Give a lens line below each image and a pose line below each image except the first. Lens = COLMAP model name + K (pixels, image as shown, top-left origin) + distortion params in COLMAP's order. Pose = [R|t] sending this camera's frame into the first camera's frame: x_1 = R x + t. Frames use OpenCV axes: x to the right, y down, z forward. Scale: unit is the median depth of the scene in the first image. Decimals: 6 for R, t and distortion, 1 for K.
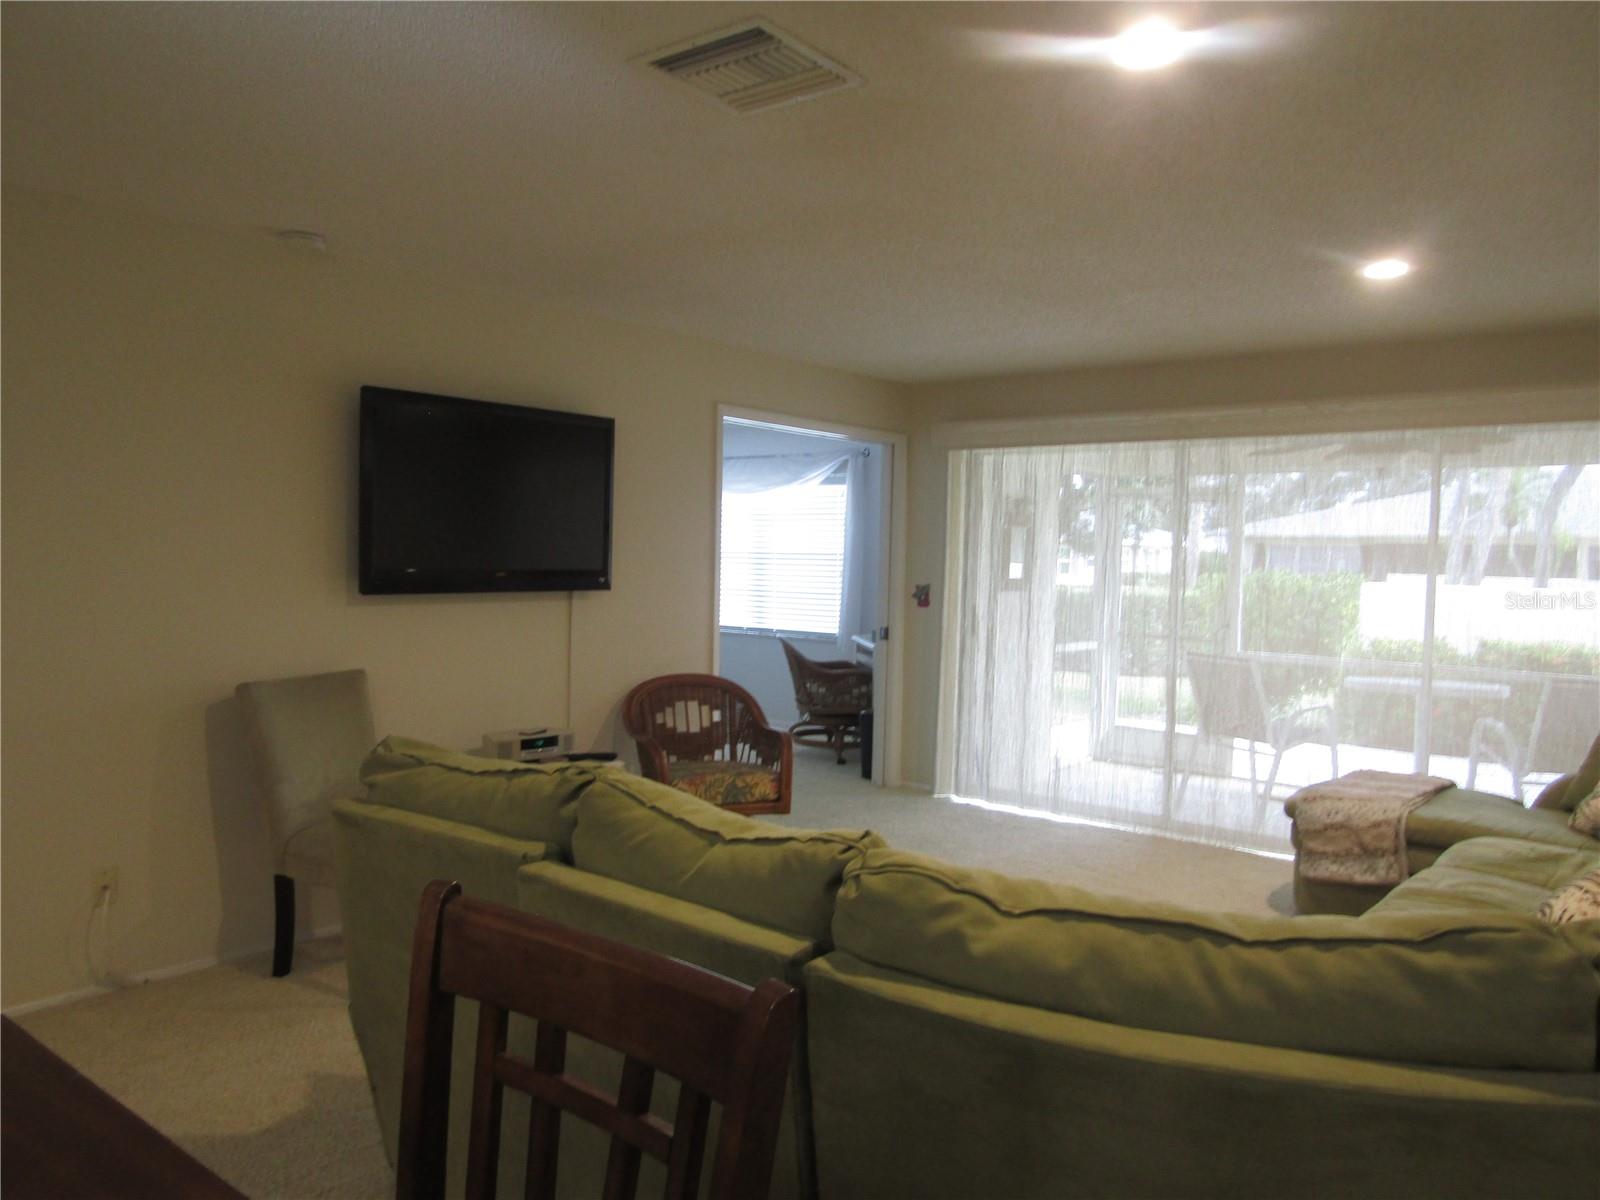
lens RADIAL K [[1147.0, 0, 802.3], [0, 1147.0, 592.4], [0, 0, 1]] dist [-0.008020, 0.002381]
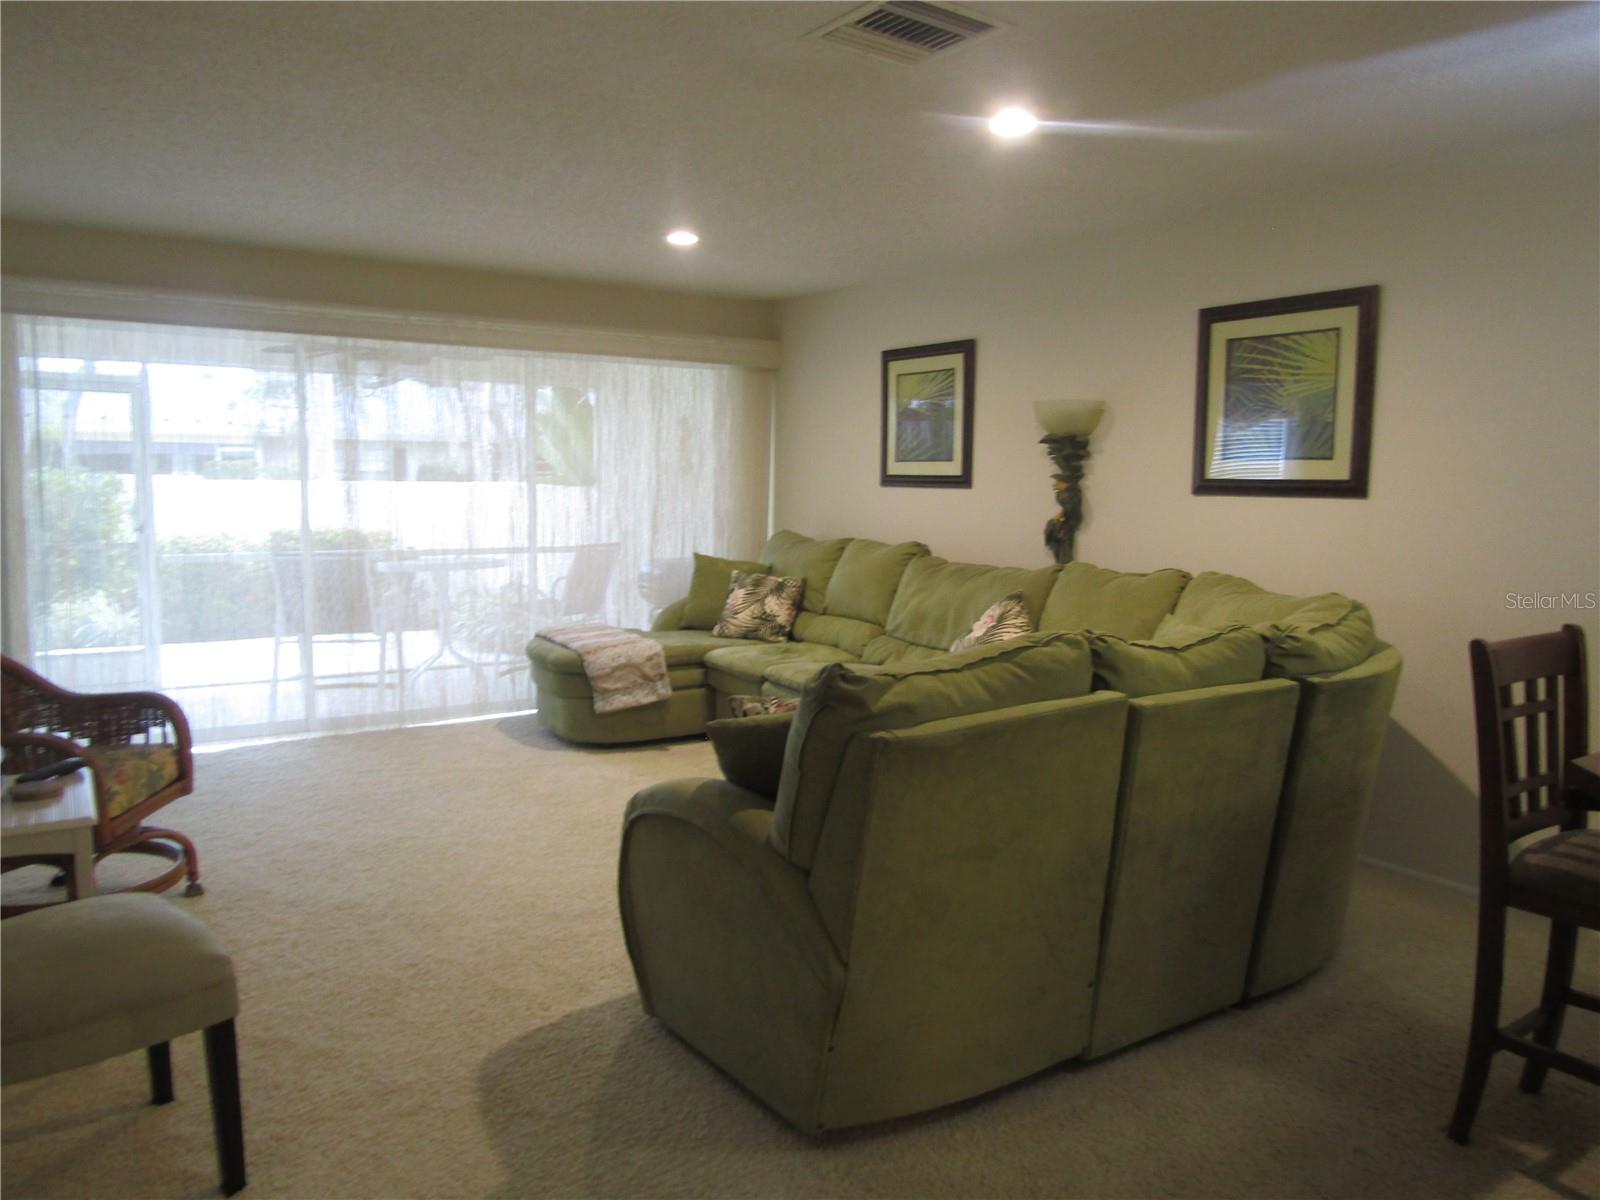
lens RADIAL K [[1147.0, 0, 791.3], [0, 1147.0, 597.6], [0, 0, 1]] dist [-0.008020, 0.002381]
pose [[0.306552, -0.120025, 0.944256, -0.548608], [0.029170, 0.992737, 0.116717, -0.014003], [-0.951407, -0.008236, 0.307827, 0.341425]]
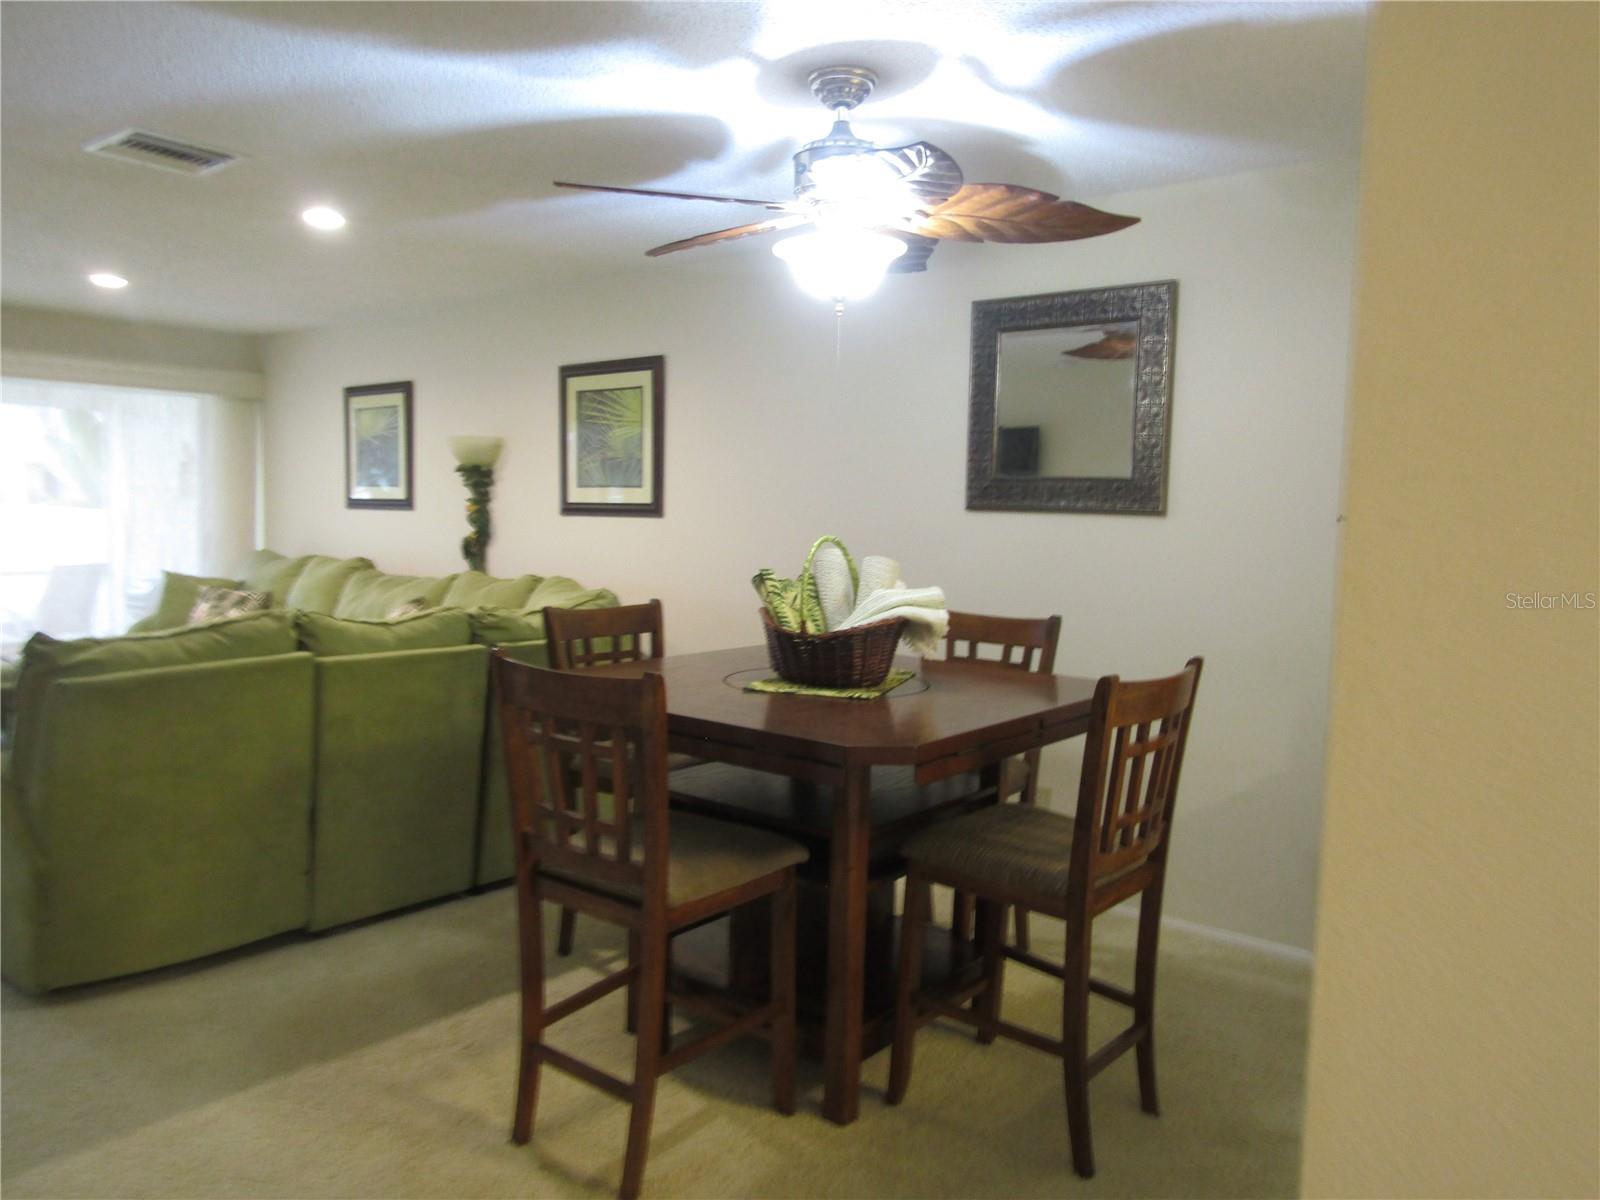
lens RADIAL K [[1147.0, 0, 801.7], [0, 1147.0, 595.6], [0, 0, 1]] dist [-0.008020, 0.002381]
pose [[0.014940, -0.097439, 0.995129, -0.703176], [0.017192, 0.995118, 0.097180, -0.006420], [-0.999741, 0.015656, 0.016542, 0.067872]]
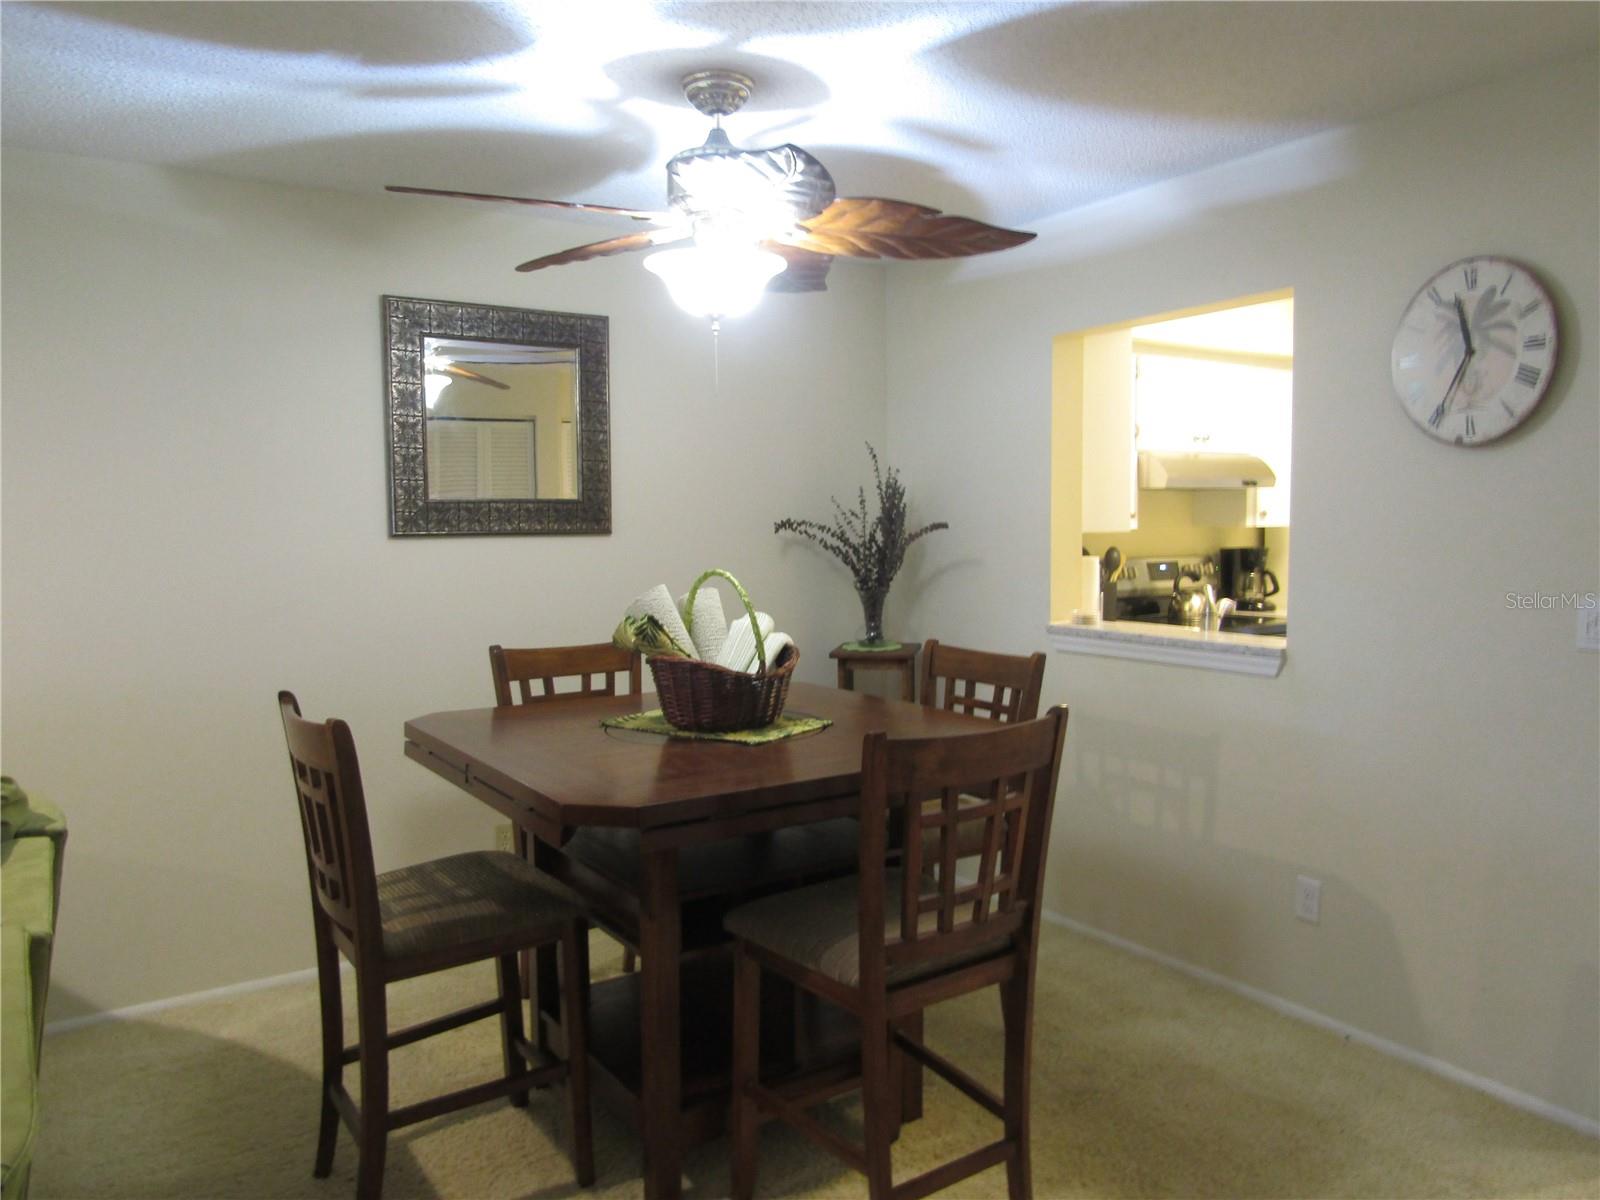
lens RADIAL K [[1147.0, 0, 804.1], [0, 1147.0, 592.9], [0, 0, 1]] dist [-0.008020, 0.002381]
pose [[-0.949706, -0.031378, 0.311566, -0.337824], [0.002550, 0.994159, 0.107894, -0.026879], [-0.313131, 0.103262, -0.944079, 0.552883]]
